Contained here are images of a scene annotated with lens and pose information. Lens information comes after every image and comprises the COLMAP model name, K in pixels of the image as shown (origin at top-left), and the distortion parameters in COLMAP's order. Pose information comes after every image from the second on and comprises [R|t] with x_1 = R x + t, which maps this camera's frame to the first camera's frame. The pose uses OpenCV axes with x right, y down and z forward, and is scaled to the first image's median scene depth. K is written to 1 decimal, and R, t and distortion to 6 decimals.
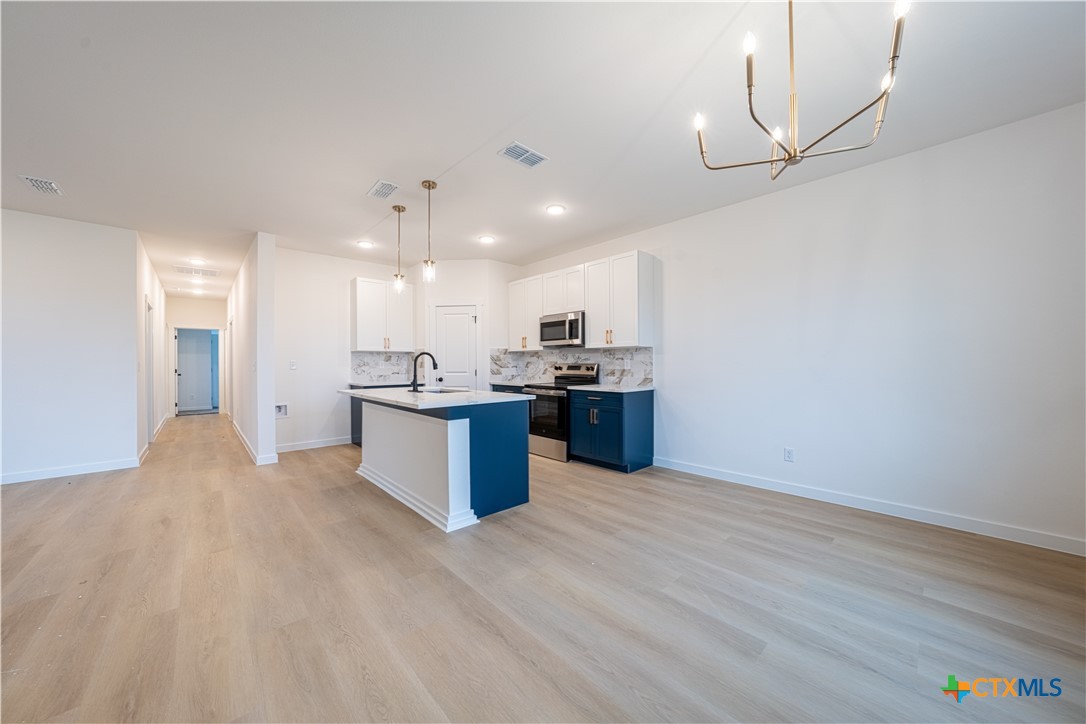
lens RADIAL K [[378.8, 0, 539.2], [0, 378.8, 364.8], [0, 0, 1]] dist [-0.012379, 0.000077]
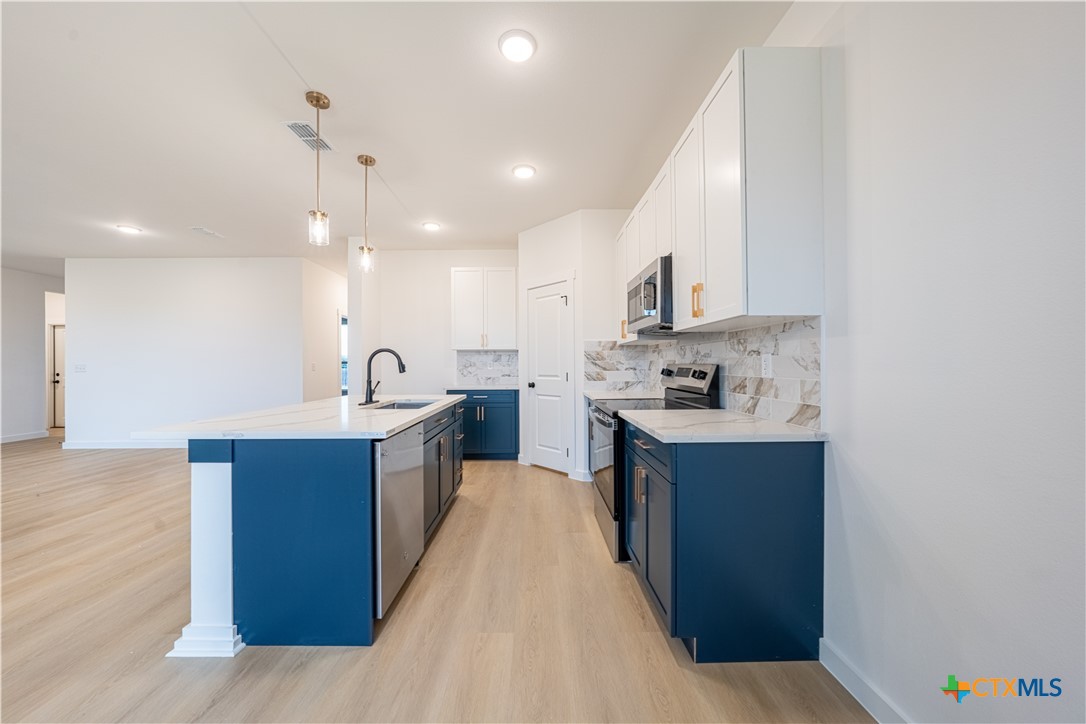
lens RADIAL K [[378.8, 0, 539.2], [0, 378.8, 364.8], [0, 0, 1]] dist [-0.012379, 0.000077]
pose [[0.743608, 0.000317, -0.668616, 0.312019], [0.000230, 1.000000, 0.000730, -0.002640], [0.668616, -0.000697, 0.743608, 0.534201]]
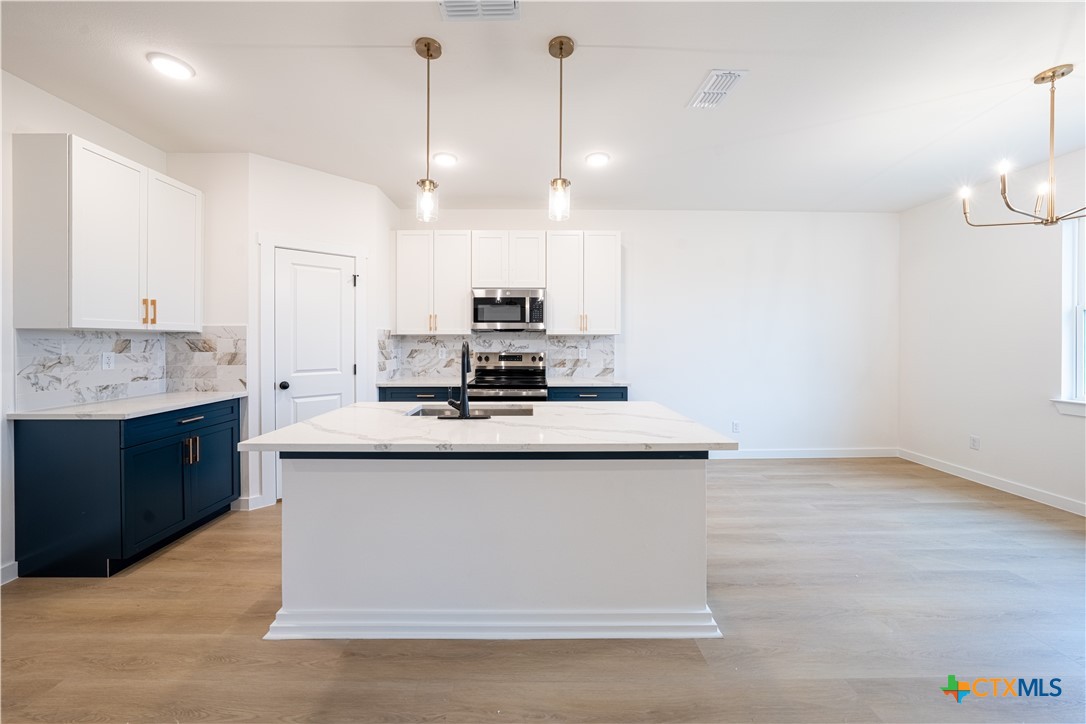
lens RADIAL K [[394.5, 0, 537.9], [0, 394.5, 343.0], [0, 0, 1]] dist [-0.012835, 0.000417]
pose [[0.670087, 0.000437, 0.742283, -0.519630], [0.000219, 1.000000, -0.000787, -0.024515], [-0.742283, 0.000690, 0.670086, 0.441643]]
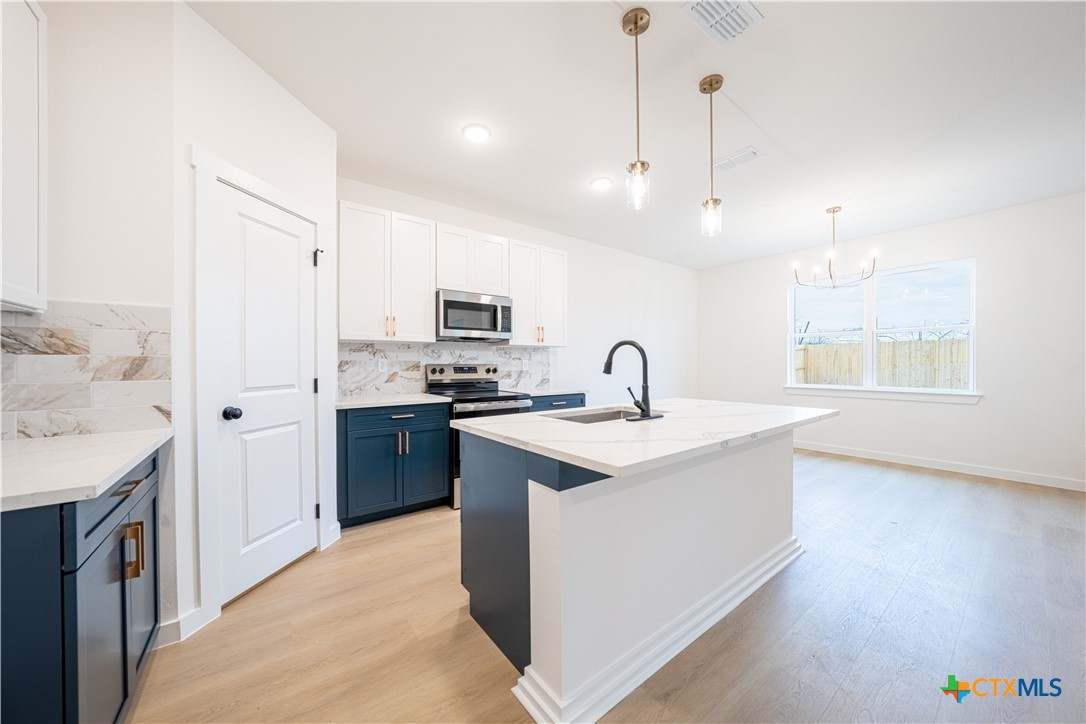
lens RADIAL K [[378.8, 0, 539.2], [0, 378.8, 364.8], [0, 0, 1]] dist [-0.012379, 0.000077]
pose [[0.097413, 0.000860, 0.995244, -0.663571], [0.006048, 0.999981, -0.001456, -0.000081], [-0.995226, 0.006161, 0.097406, 0.856655]]
